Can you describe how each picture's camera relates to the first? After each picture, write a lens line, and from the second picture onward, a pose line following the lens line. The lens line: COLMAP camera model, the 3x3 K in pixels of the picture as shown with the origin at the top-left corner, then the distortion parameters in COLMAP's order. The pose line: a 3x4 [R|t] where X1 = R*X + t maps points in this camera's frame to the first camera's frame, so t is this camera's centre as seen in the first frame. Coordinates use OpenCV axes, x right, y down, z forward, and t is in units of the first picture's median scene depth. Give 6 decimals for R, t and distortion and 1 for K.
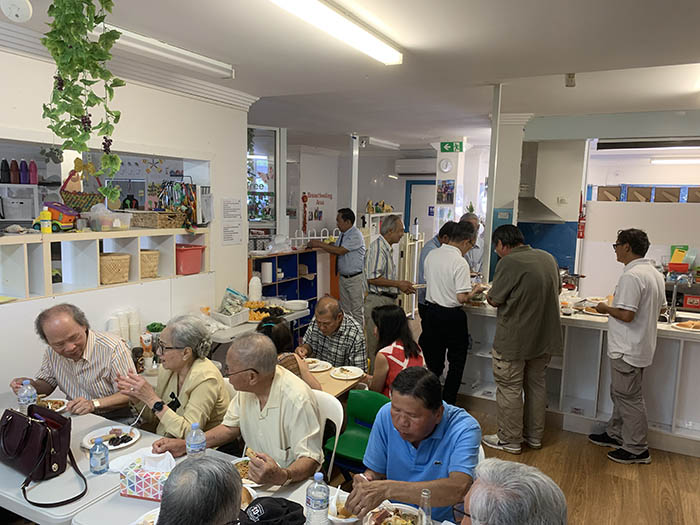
lens RADIAL K [[537.9, 0, 350.7], [0, 537.9, 263.5], [0, 0, 1]] dist [0.063961, -0.097854]
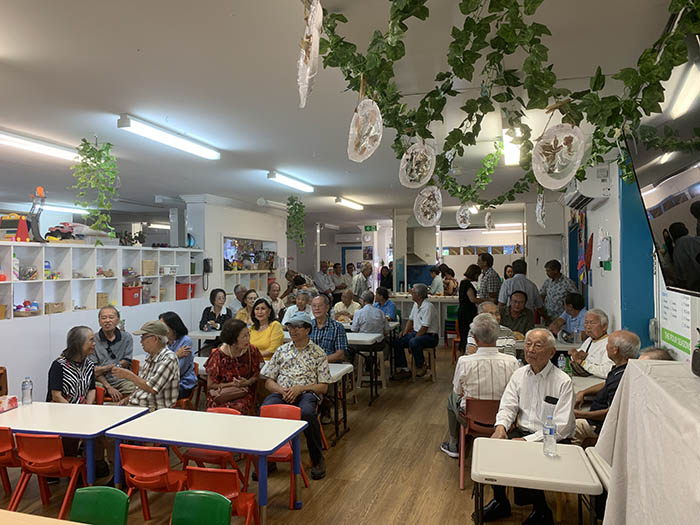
lens RADIAL K [[537.9, 0, 349.9], [0, 537.9, 263.1], [0, 0, 1]] dist [0.063961, -0.097854]
pose [[0.984299, -0.035432, 0.172915, -0.205795], [0.056446, 0.991388, -0.118171, 0.113418], [-0.167238, 0.126076, 0.977822, -0.765852]]
